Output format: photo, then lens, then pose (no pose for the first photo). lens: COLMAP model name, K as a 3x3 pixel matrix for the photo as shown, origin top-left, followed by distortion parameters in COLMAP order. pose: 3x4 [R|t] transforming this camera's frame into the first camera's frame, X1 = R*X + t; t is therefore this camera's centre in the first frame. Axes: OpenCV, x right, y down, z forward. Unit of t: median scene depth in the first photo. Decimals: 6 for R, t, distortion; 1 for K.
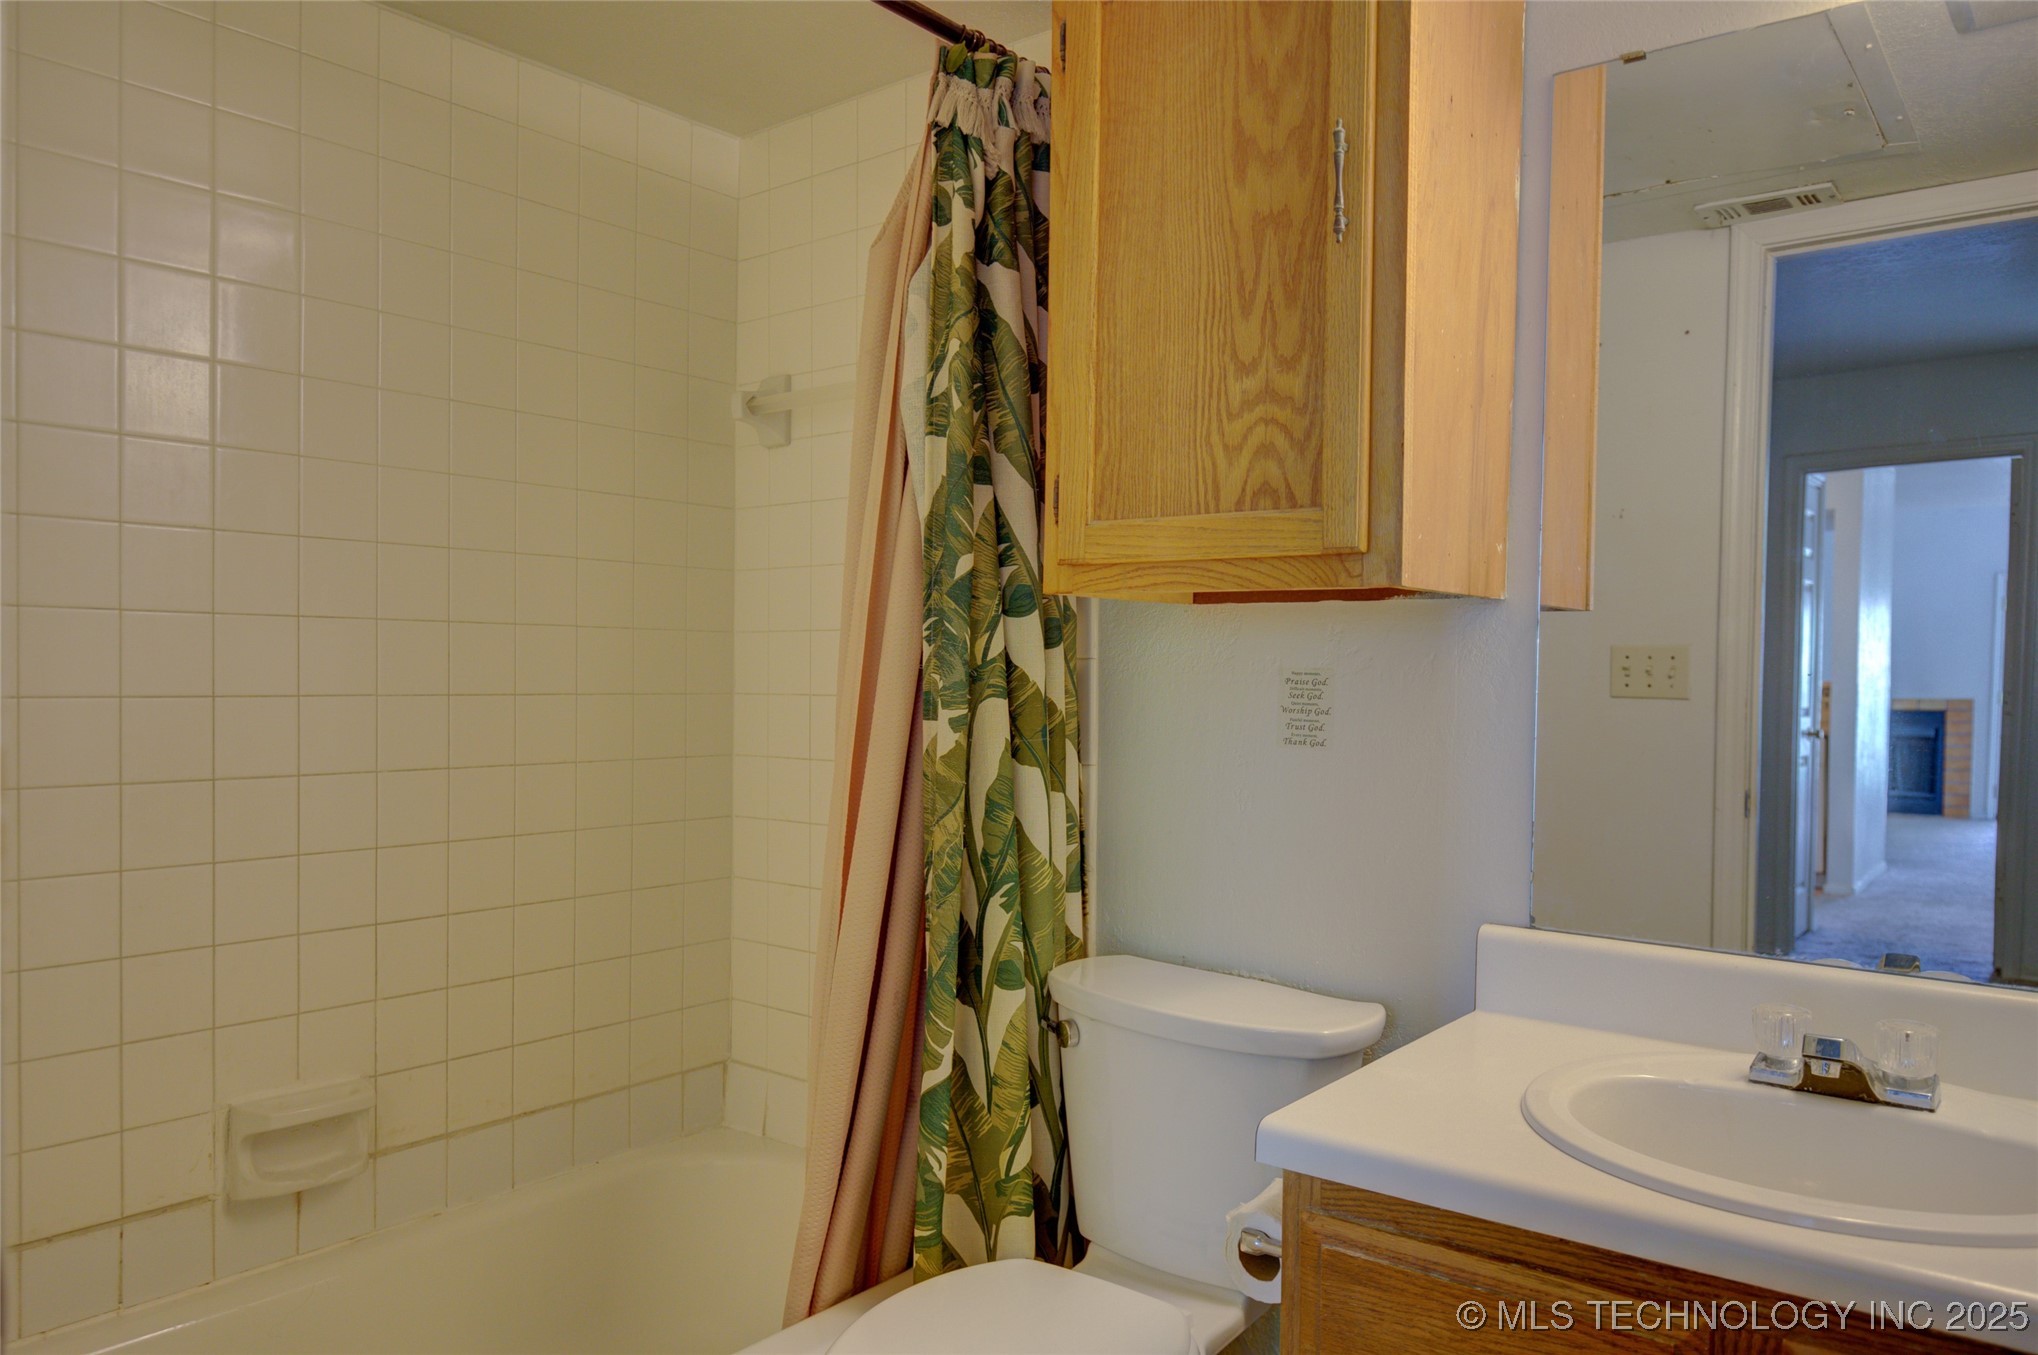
lens RADIAL K [[1458.3, 0, 1018.3], [0, 1458.3, 677.9], [0, 0, 1]] dist [0.006978, -0.008269]
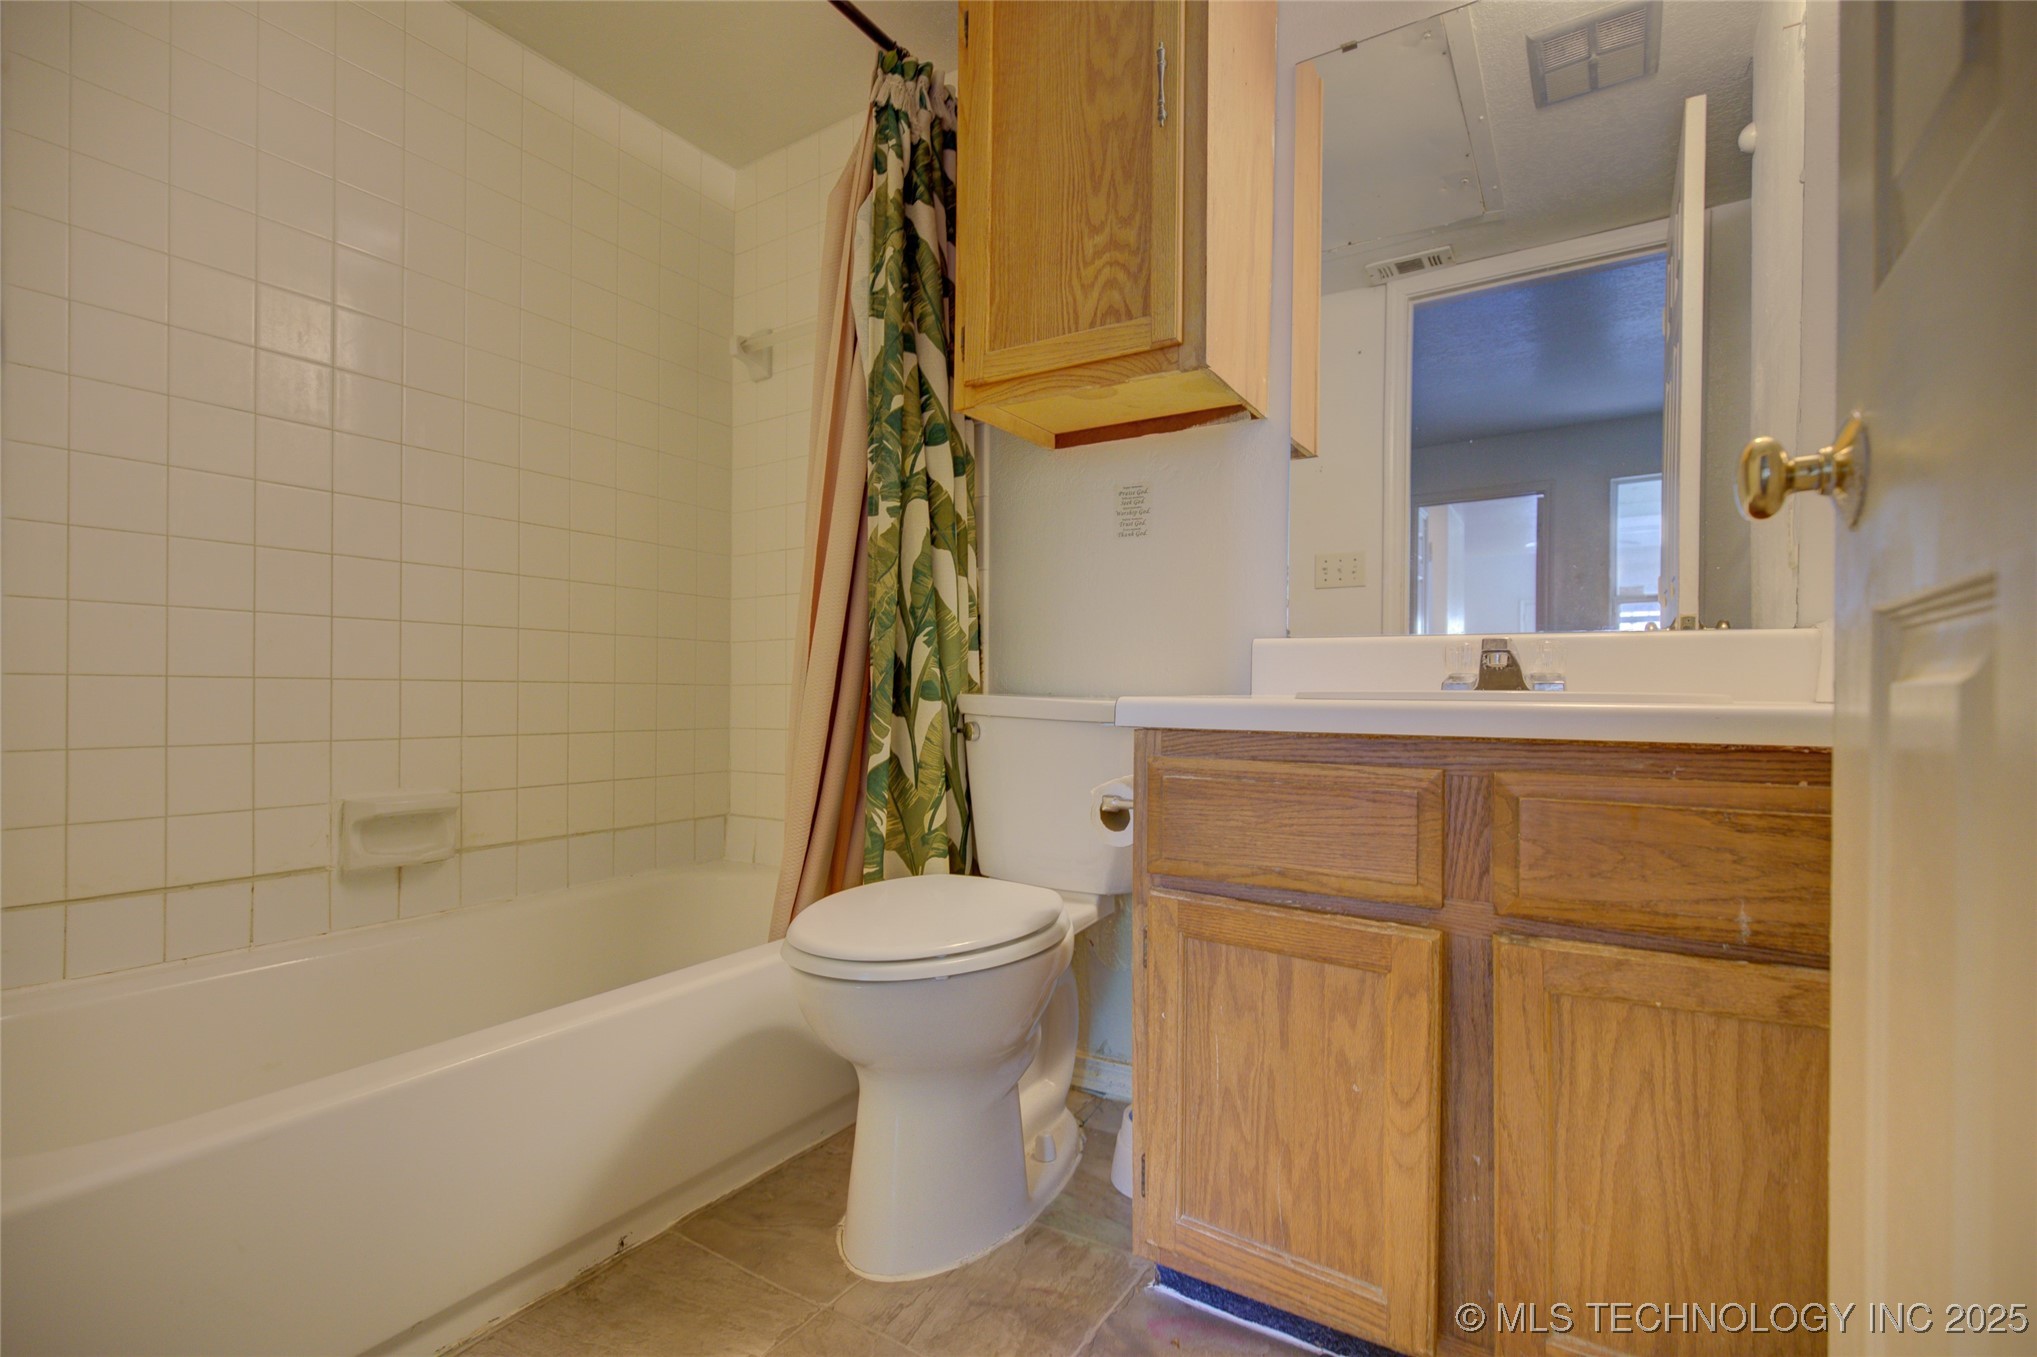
lens RADIAL K [[936.0, 0, 1024.4], [0, 936.0, 682.2], [0, 0, 1]] dist [-0.001170, 0.001385]
pose [[0.994065, -0.004030, 0.108715, -0.013782], [0.005792, 0.999857, -0.015899, 0.205312], [-0.108635, 0.016435, 0.993946, 0.080924]]
